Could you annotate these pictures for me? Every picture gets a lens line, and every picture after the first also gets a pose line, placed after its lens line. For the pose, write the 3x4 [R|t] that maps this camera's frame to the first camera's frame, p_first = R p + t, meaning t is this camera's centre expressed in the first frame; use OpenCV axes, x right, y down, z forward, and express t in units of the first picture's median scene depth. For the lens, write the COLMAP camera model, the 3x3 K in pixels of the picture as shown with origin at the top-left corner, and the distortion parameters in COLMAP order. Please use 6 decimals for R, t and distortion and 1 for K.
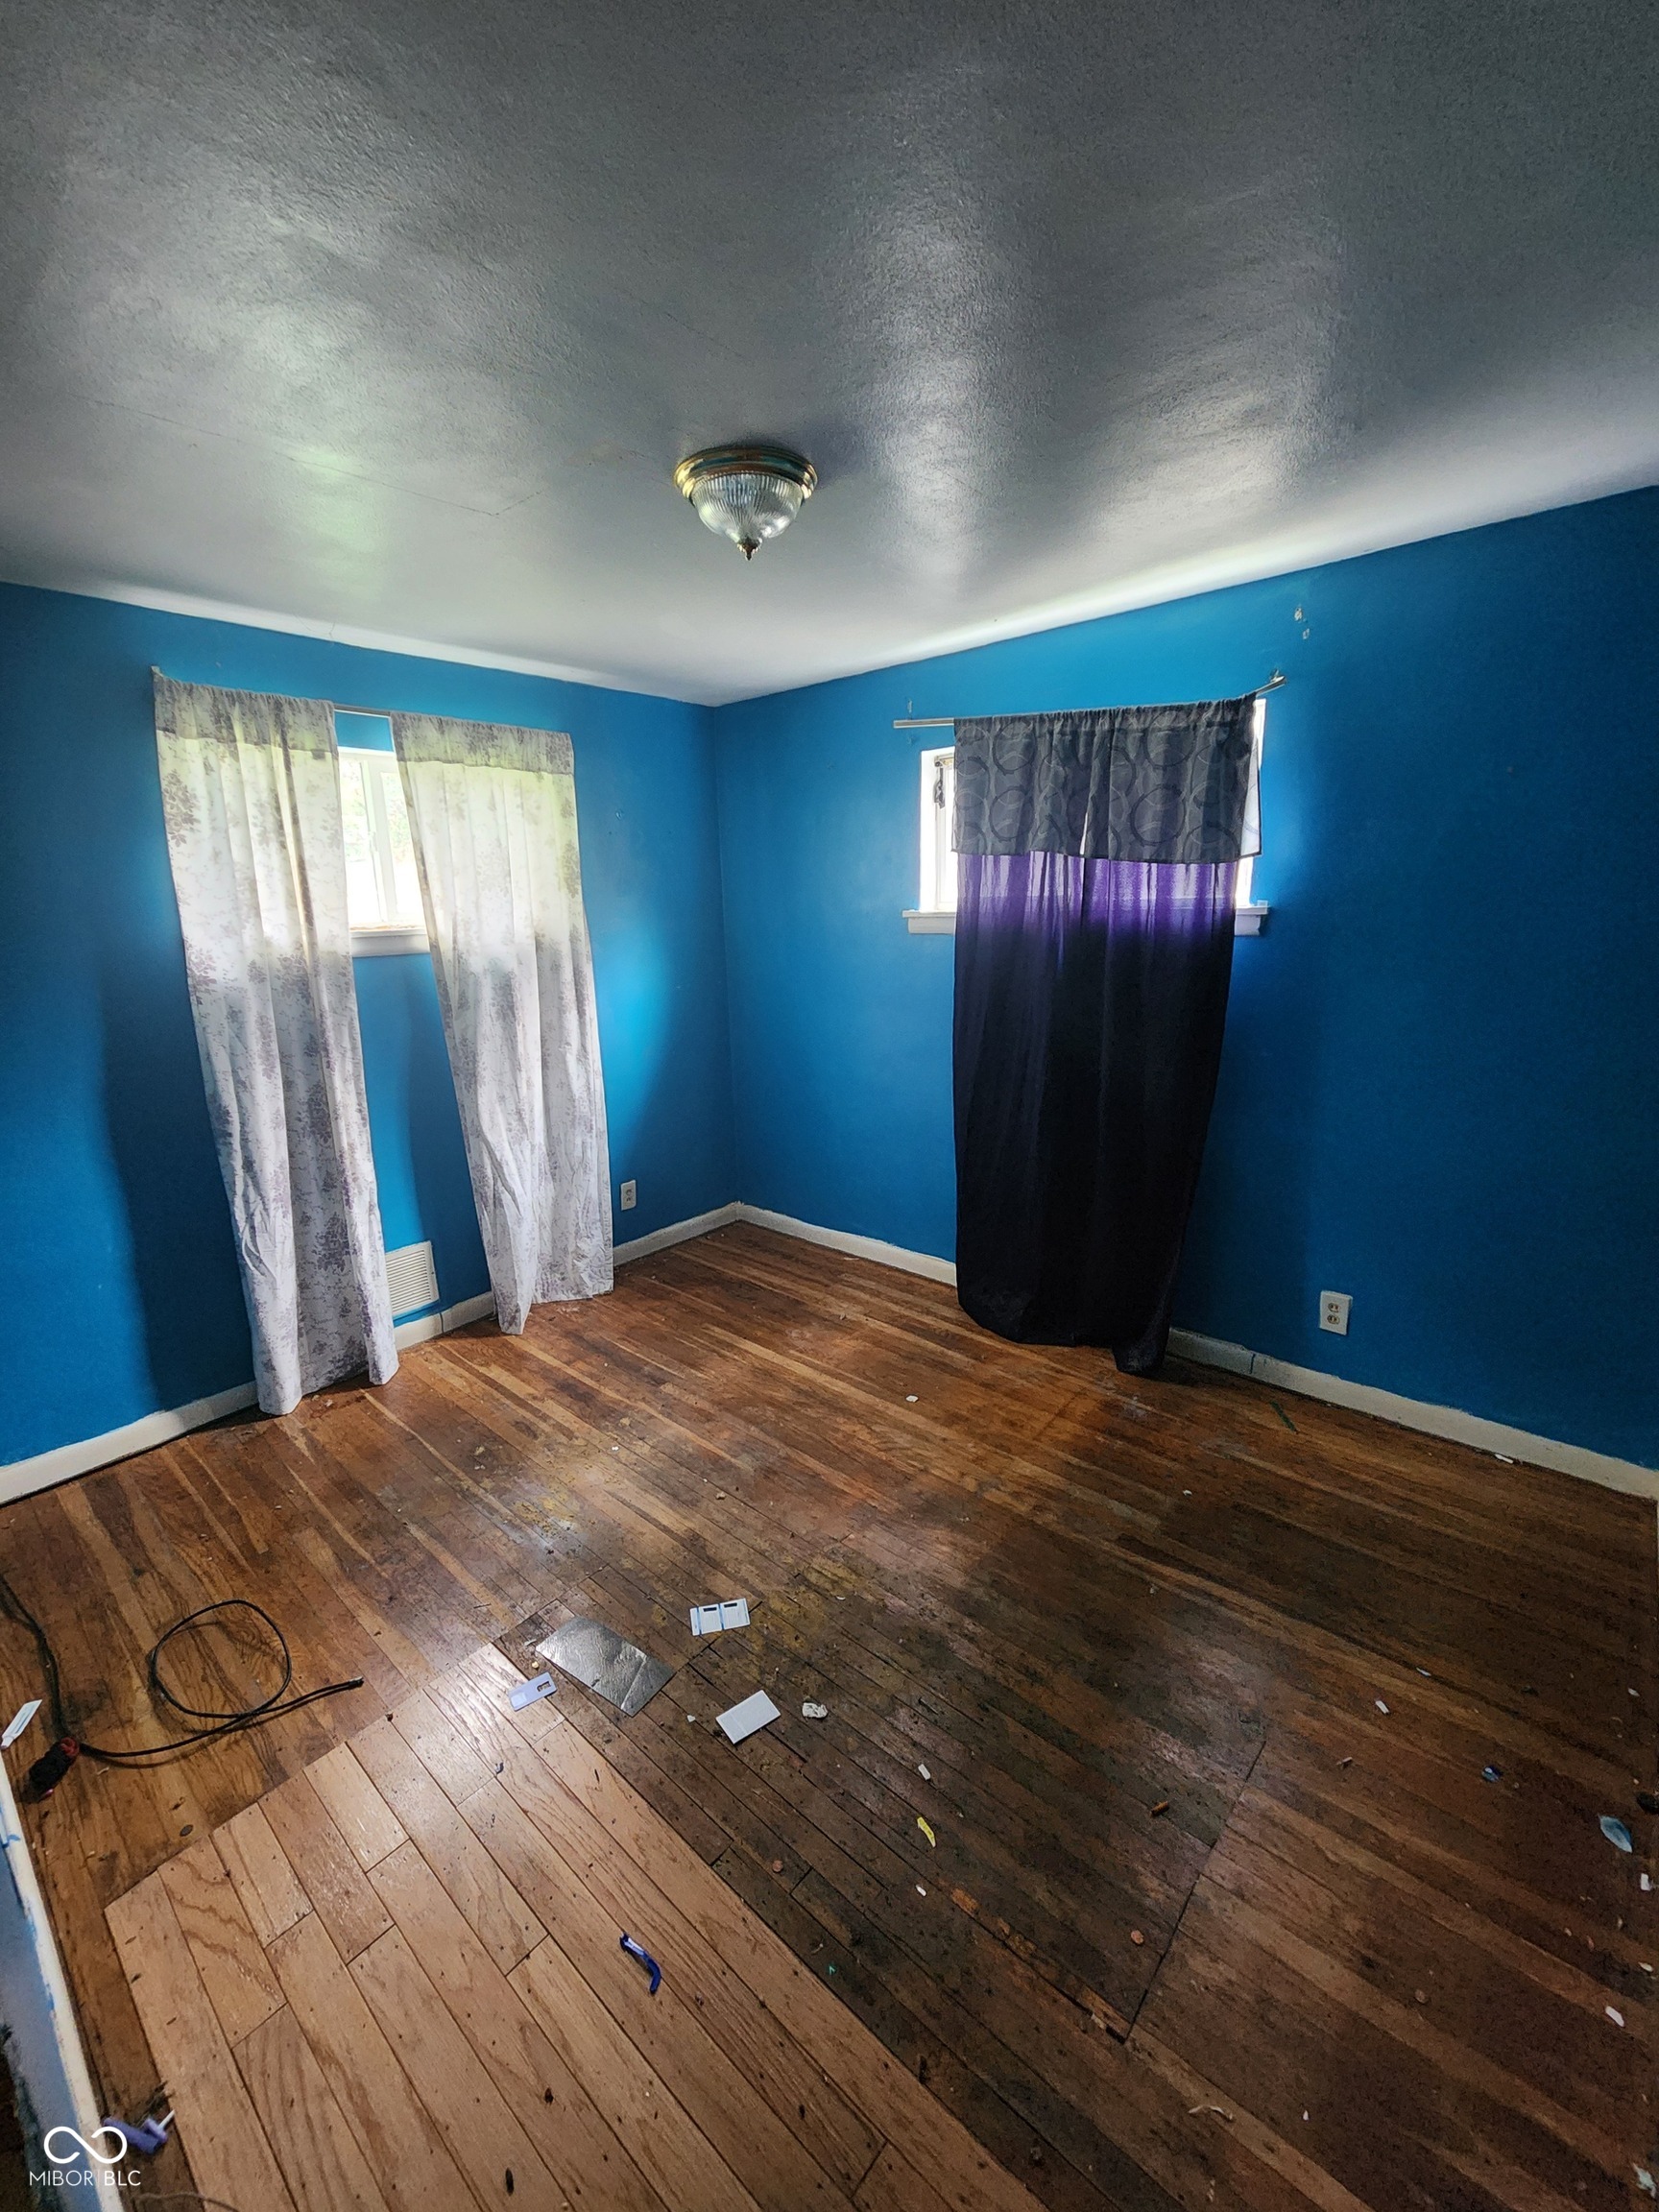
lens RADIAL K [[895.0, 0, 828.8], [0, 895.0, 1100.9], [0, 0, 1]] dist [-0.000431, -0.000117]
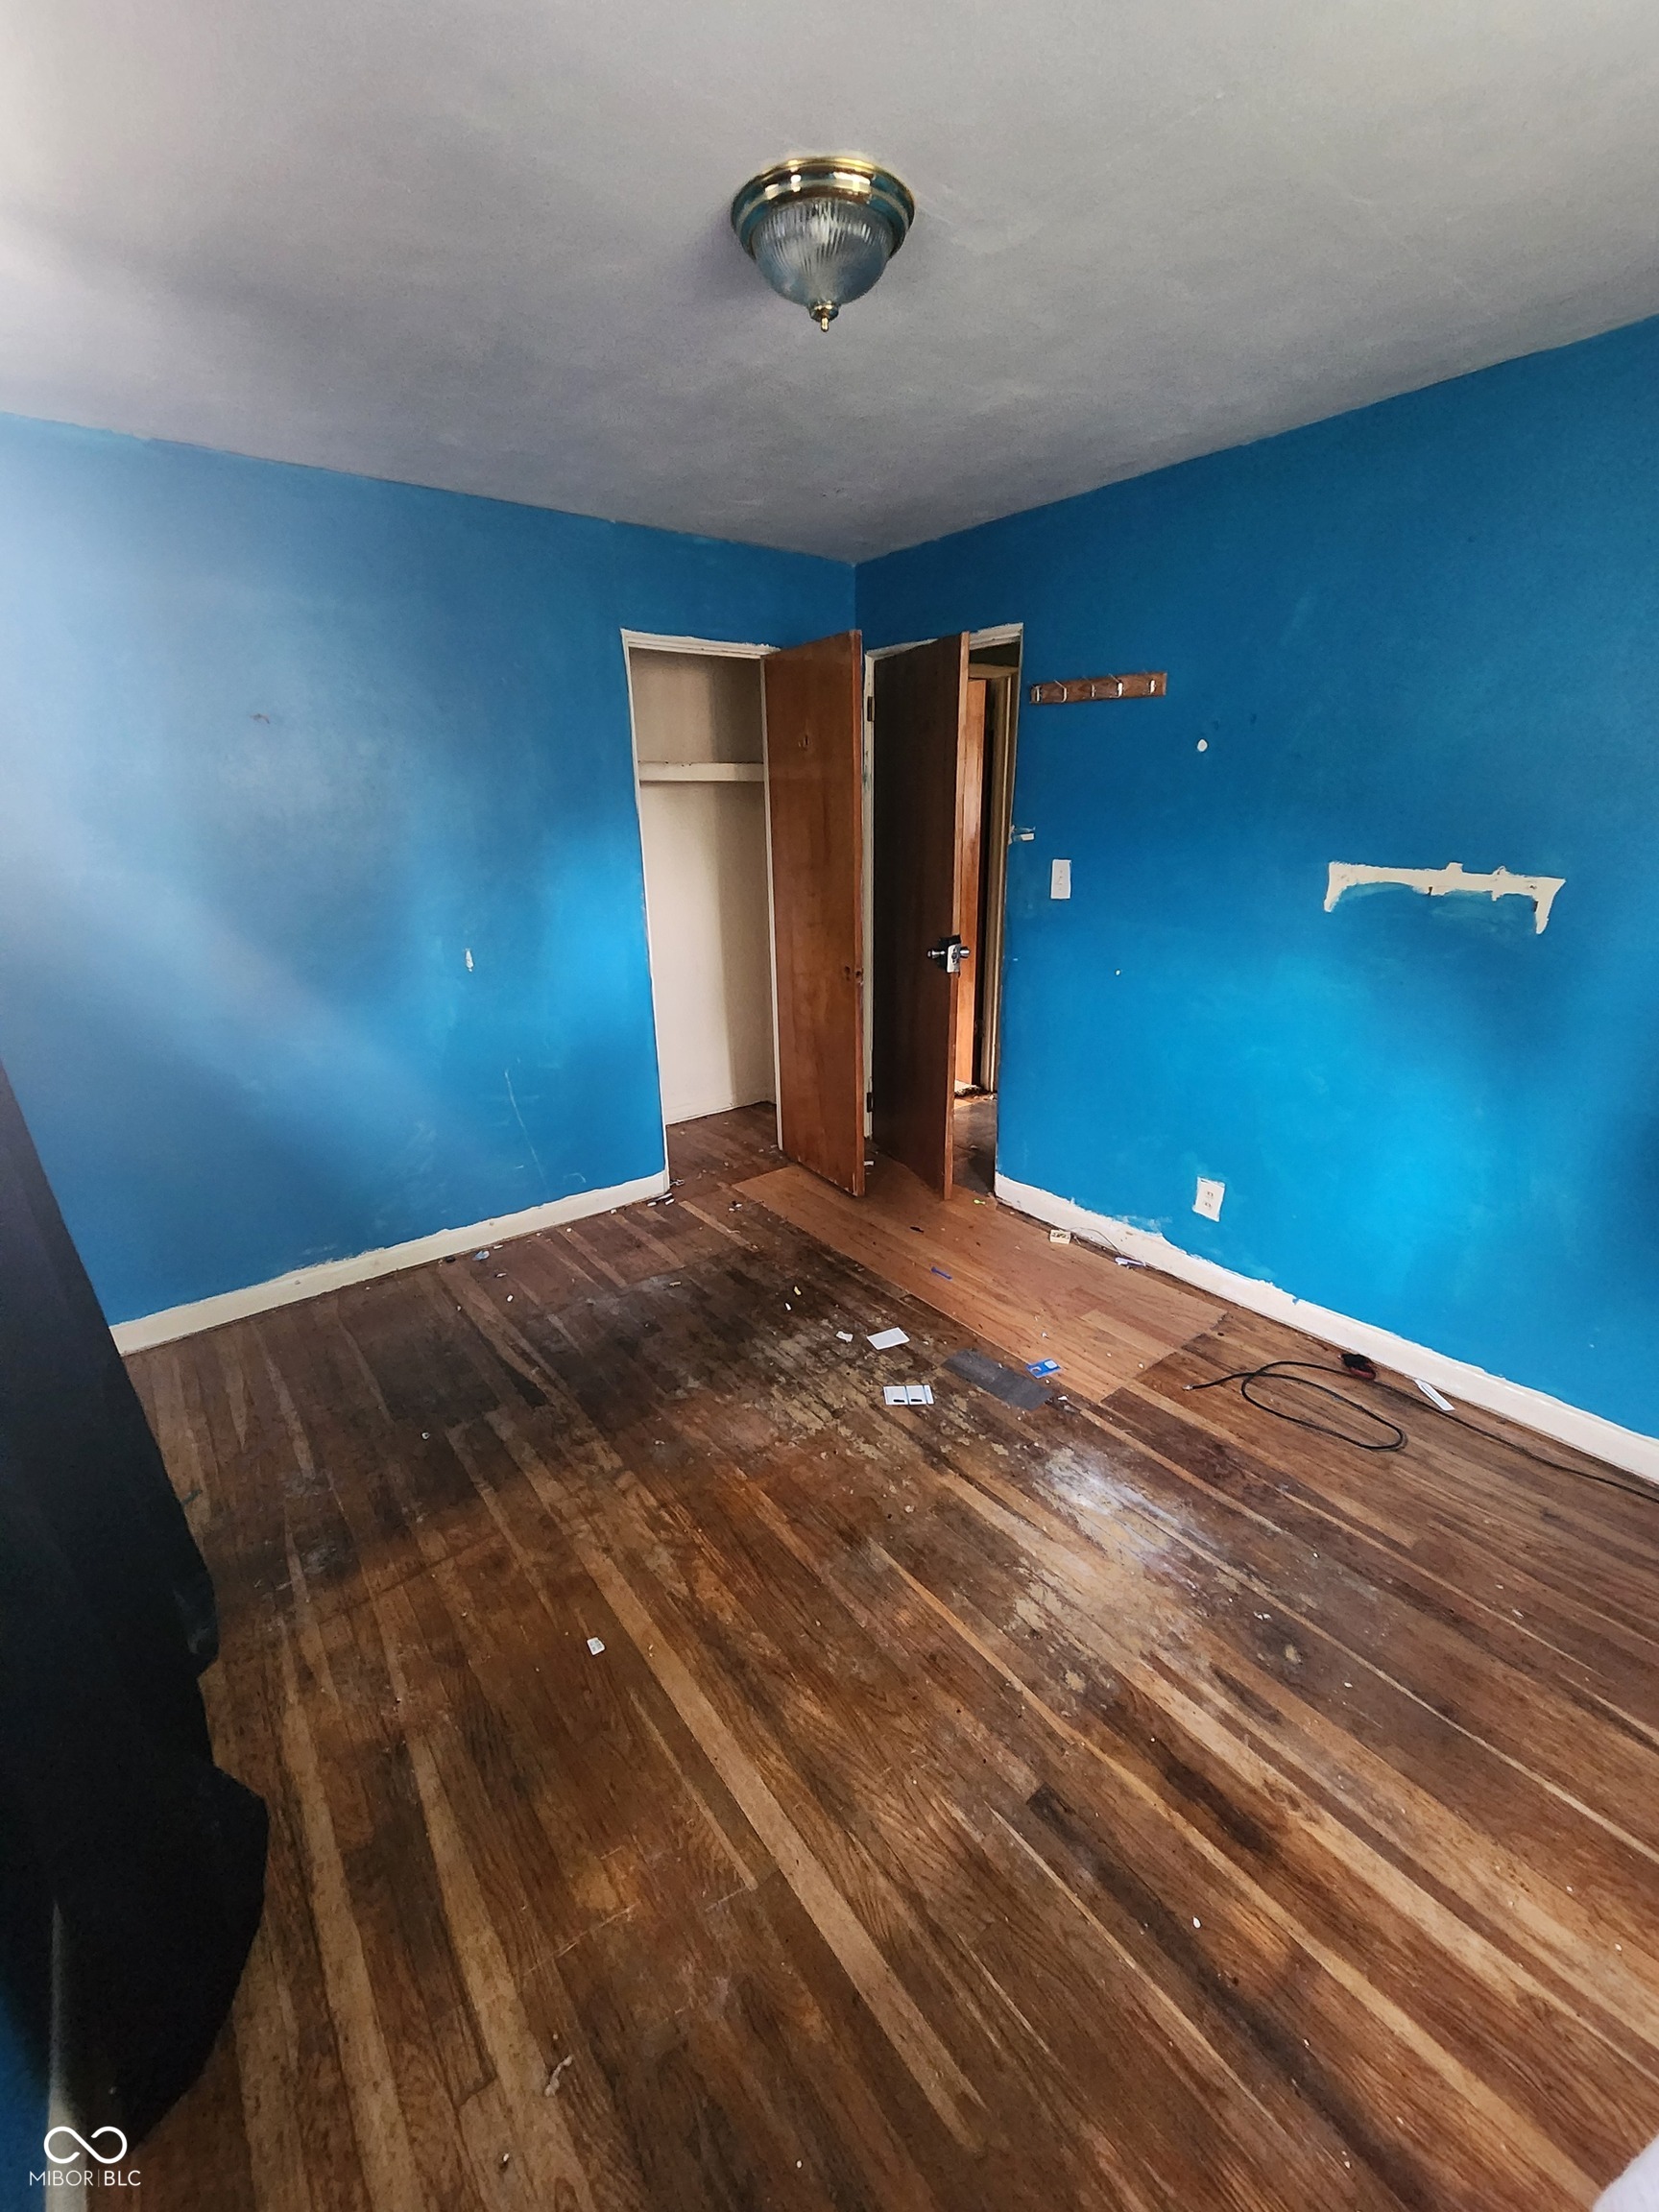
lens RADIAL K [[895.0, 0, 830.8], [0, 895.0, 1115.1], [0, 0, 1]] dist [-0.000431, -0.000117]
pose [[-0.982279, -0.023771, 0.185912, -0.174359], [0.080271, 0.842993, 0.531901, -0.289782], [-0.169367, 0.537399, -0.826146, 1.346401]]
